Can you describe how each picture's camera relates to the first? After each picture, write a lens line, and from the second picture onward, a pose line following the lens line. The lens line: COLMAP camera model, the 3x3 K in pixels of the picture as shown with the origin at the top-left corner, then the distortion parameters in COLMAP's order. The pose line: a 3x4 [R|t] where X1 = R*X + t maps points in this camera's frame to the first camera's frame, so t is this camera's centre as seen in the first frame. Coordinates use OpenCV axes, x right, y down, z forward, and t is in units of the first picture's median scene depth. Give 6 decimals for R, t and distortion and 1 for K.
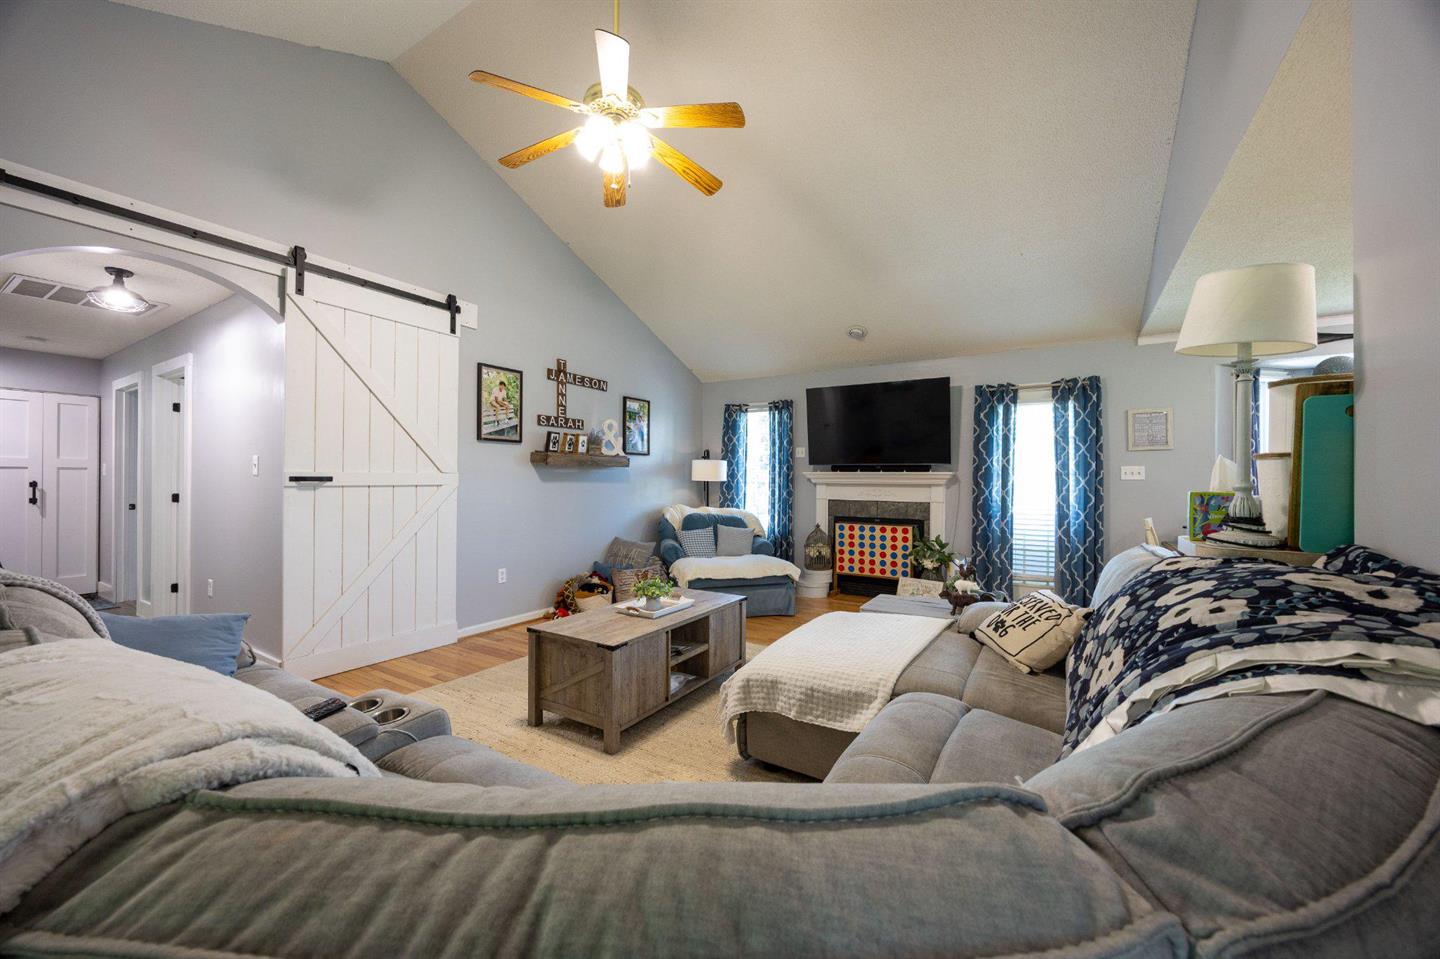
lens RADIAL K [[556.0, 0, 722.5], [0, 556.0, 479.4], [0, 0, 1]] dist [-0.001821, 0.000142]
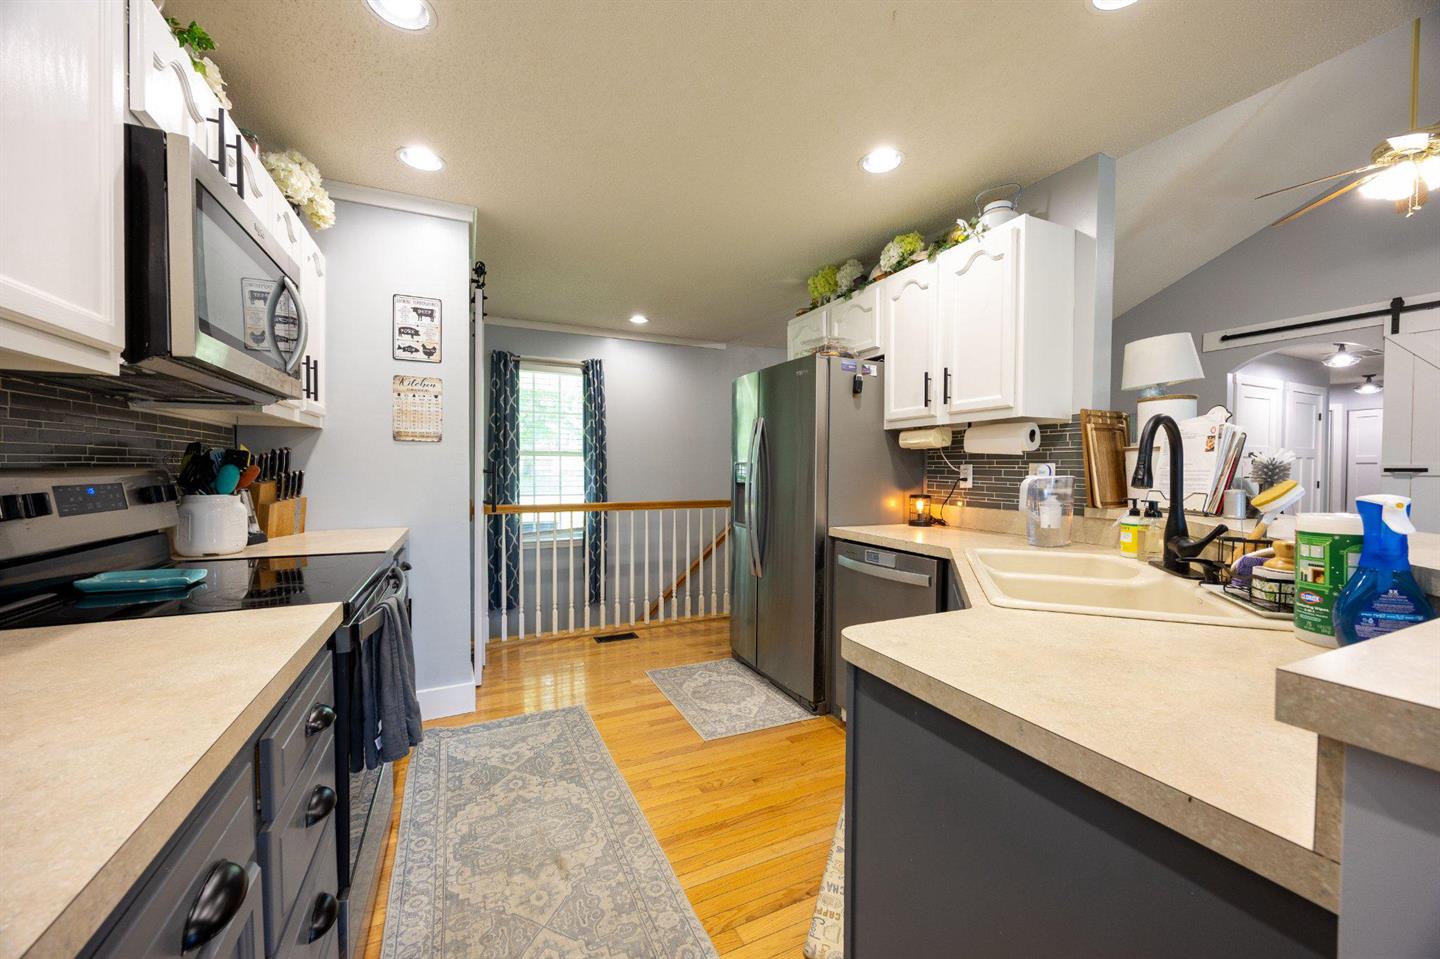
lens RADIAL K [[561.7, 0, 731.6], [0, 561.7, 478.7], [0, 0, 1]] dist [-0.002314, -0.000174]
pose [[-0.536716, 0.008650, -0.843719, 0.800347], [-0.006638, 0.999873, 0.014473, 0.007162], [0.843737, 0.013368, -0.536590, 0.237231]]
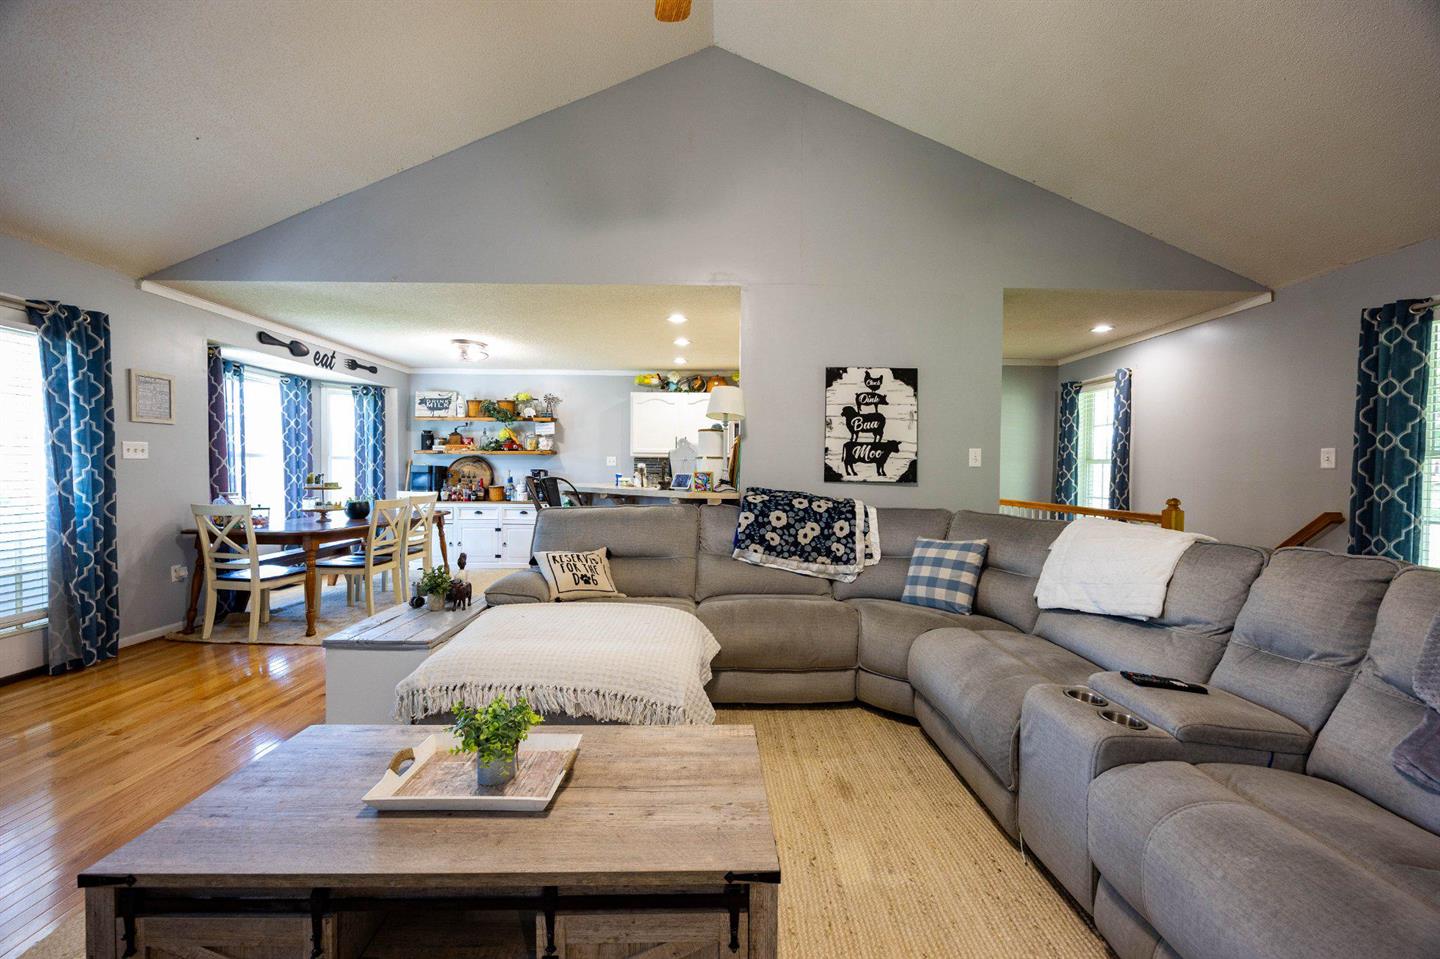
lens RADIAL K [[551.3, 0, 720.0], [0, 551.3, 479.5], [0, 0, 1]] dist [-0.002676, -0.000150]
pose [[-0.538675, -0.023865, 0.842176, -0.332017], [-0.013401, 0.999715, 0.019757, 0.003261], [-0.842407, -0.000643, -0.538841, 0.659022]]
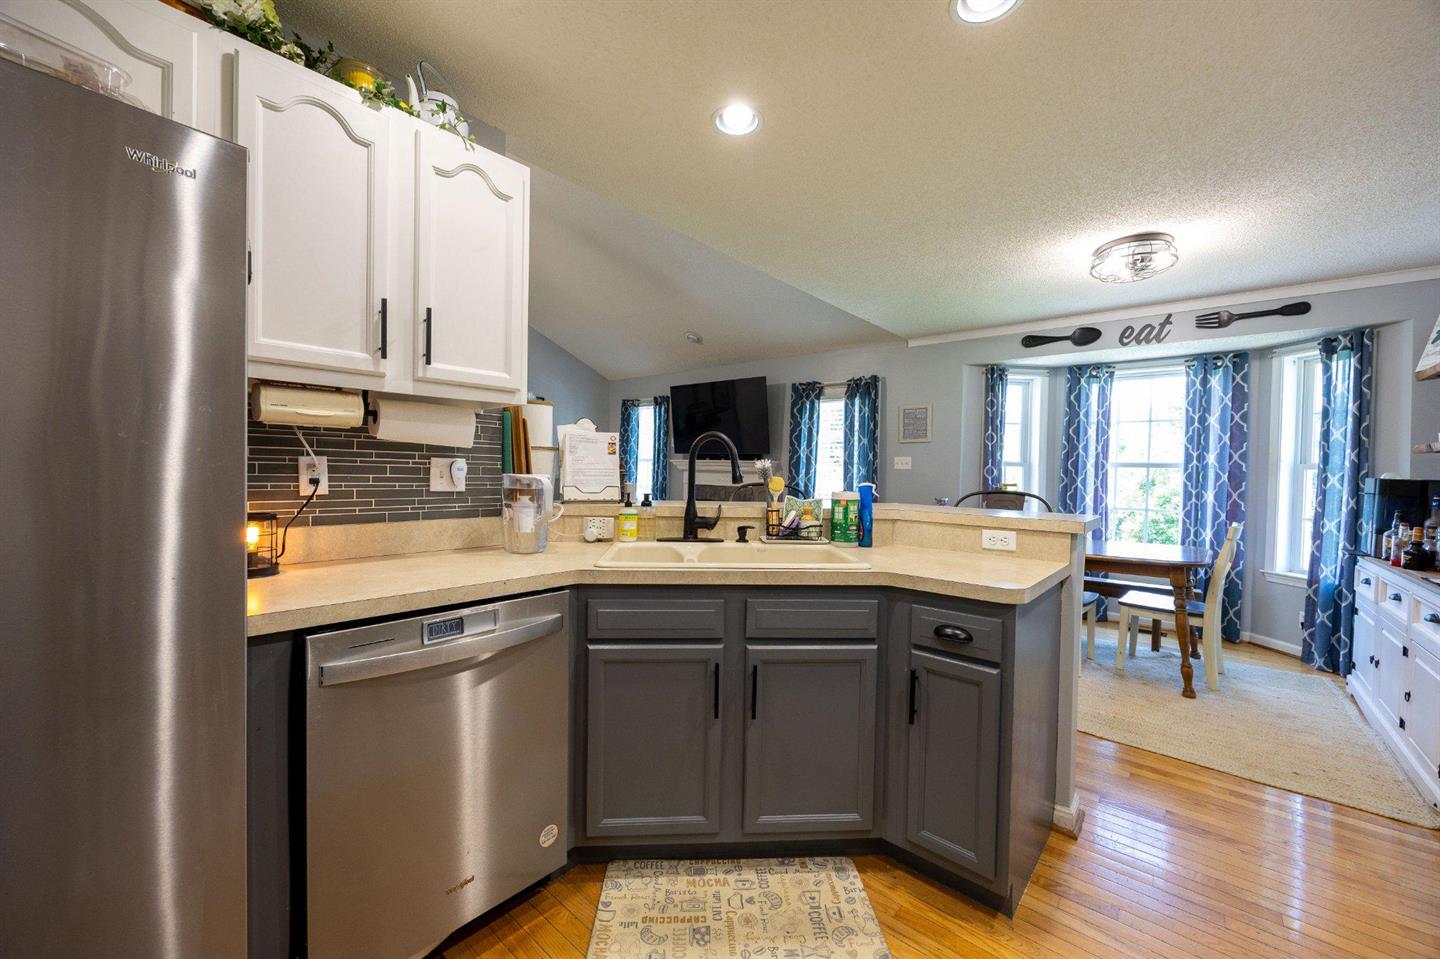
lens RADIAL K [[557.4, 0, 727.8], [0, 557.4, 479.1], [0, 0, 1]] dist [0.000560, 0.000160]
pose [[0.988258, 0.018223, -0.151702, 0.514353], [-0.015413, 0.999688, 0.019676, 0.003227], [0.152013, -0.017106, 0.988230, -0.134641]]
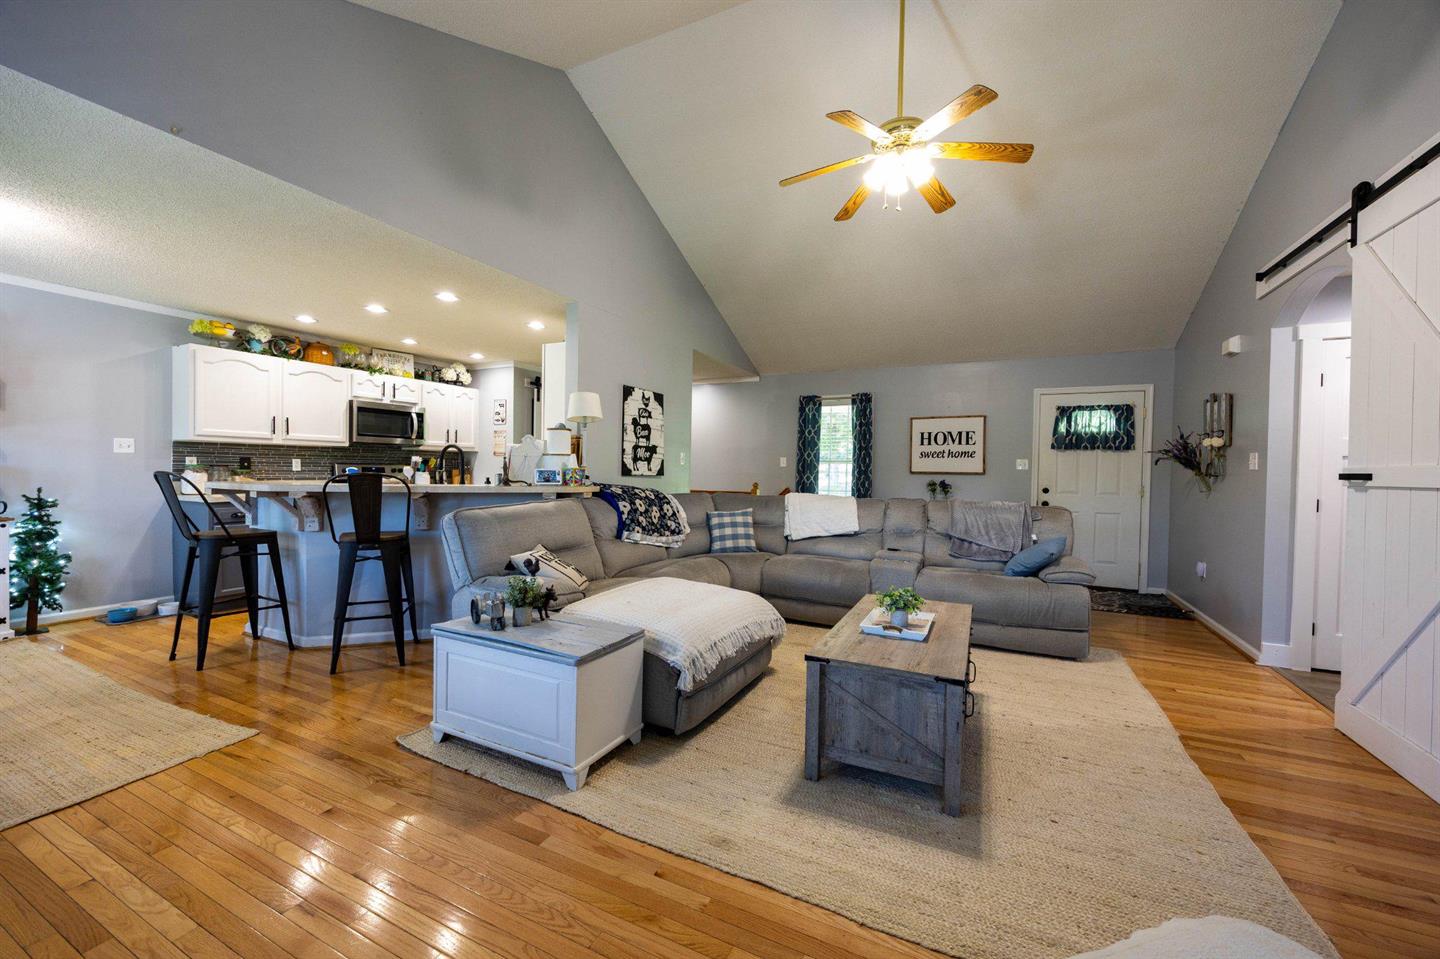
lens RADIAL K [[562.3, 0, 717.9], [0, 562.3, 478.3], [0, 0, 1]] dist [-0.001536, -0.000040]
pose [[-0.994760, -0.020986, -0.100056, 0.138472], [-0.022403, 0.999664, 0.013060, 0.007198], [0.099749, 0.015233, -0.994896, 1.092053]]
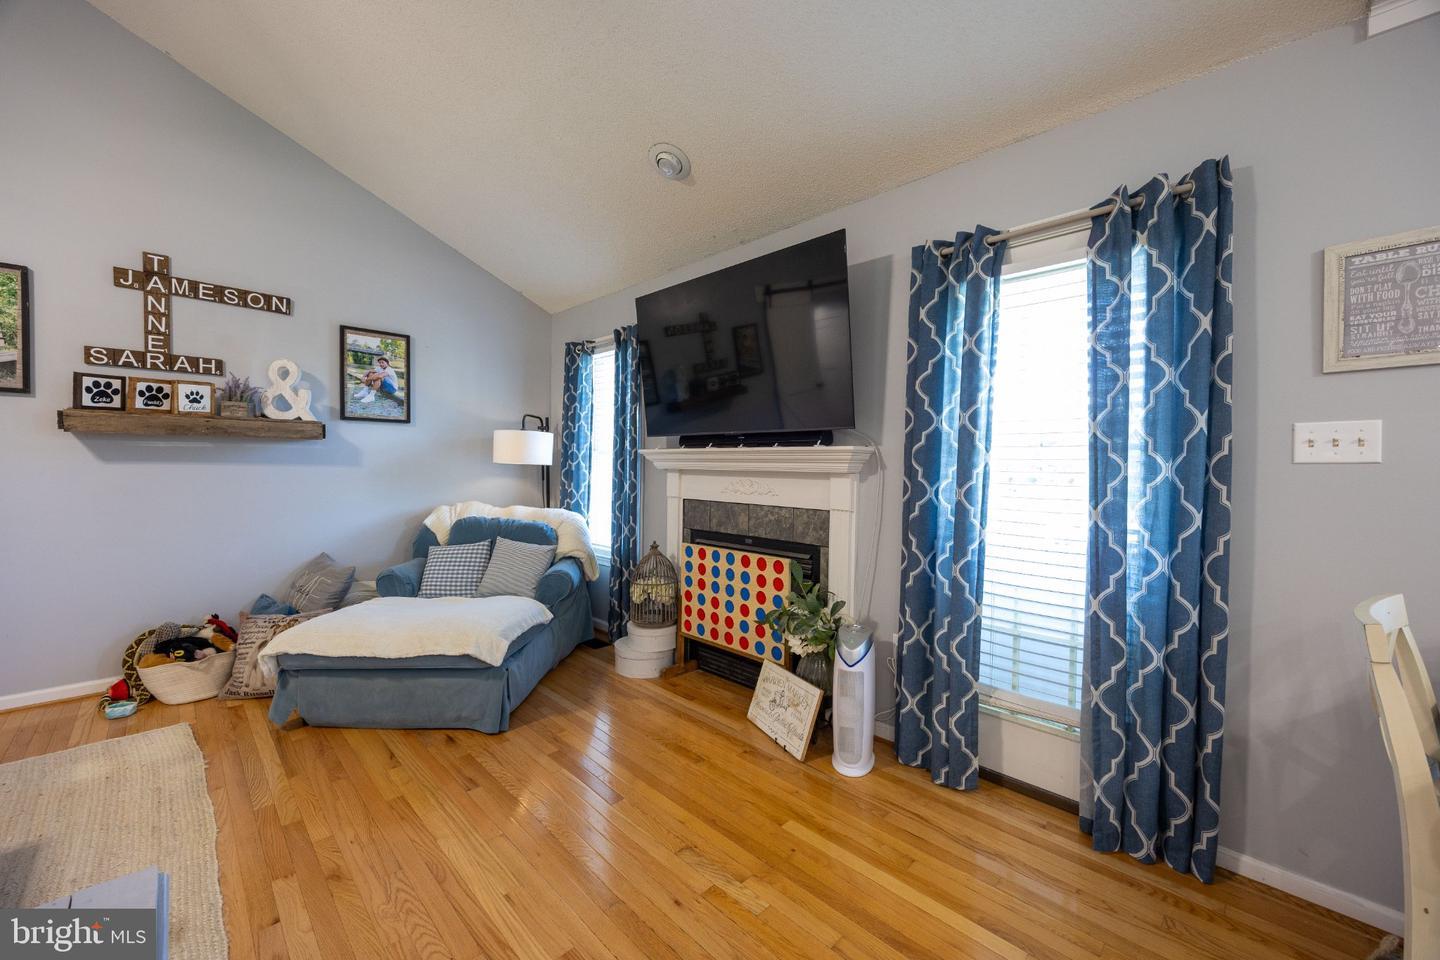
lens RADIAL K [[557.4, 0, 727.8], [0, 557.4, 479.6], [0, 0, 1]] dist [0.000560, 0.000160]
pose [[0.974065, 0.010999, -0.226000, 0.425295], [-0.005844, 0.999708, 0.023466, 0.004547], [0.226192, -0.021536, 0.973845, 0.549499]]
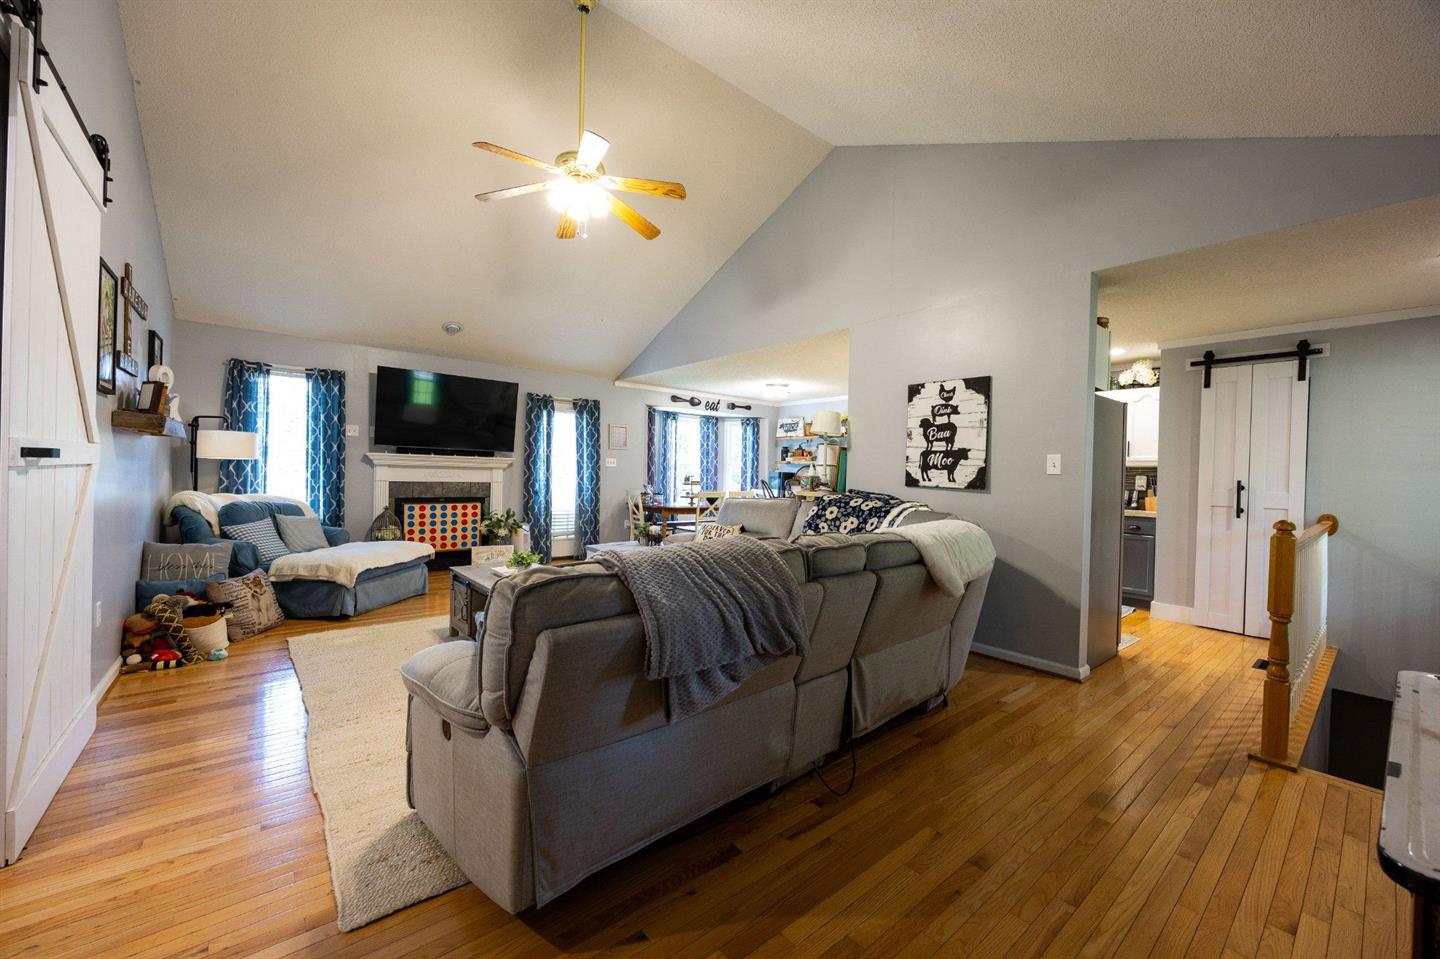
lens RADIAL K [[556.0, 0, 722.5], [0, 556.0, 479.4], [0, 0, 1]] dist [-0.001821, 0.000142]
pose [[0.311190, -0.010391, 0.950291, -0.662720], [-0.024690, 0.999514, 0.019015, -0.000579], [-0.950027, -0.029380, 0.310782, 0.156751]]
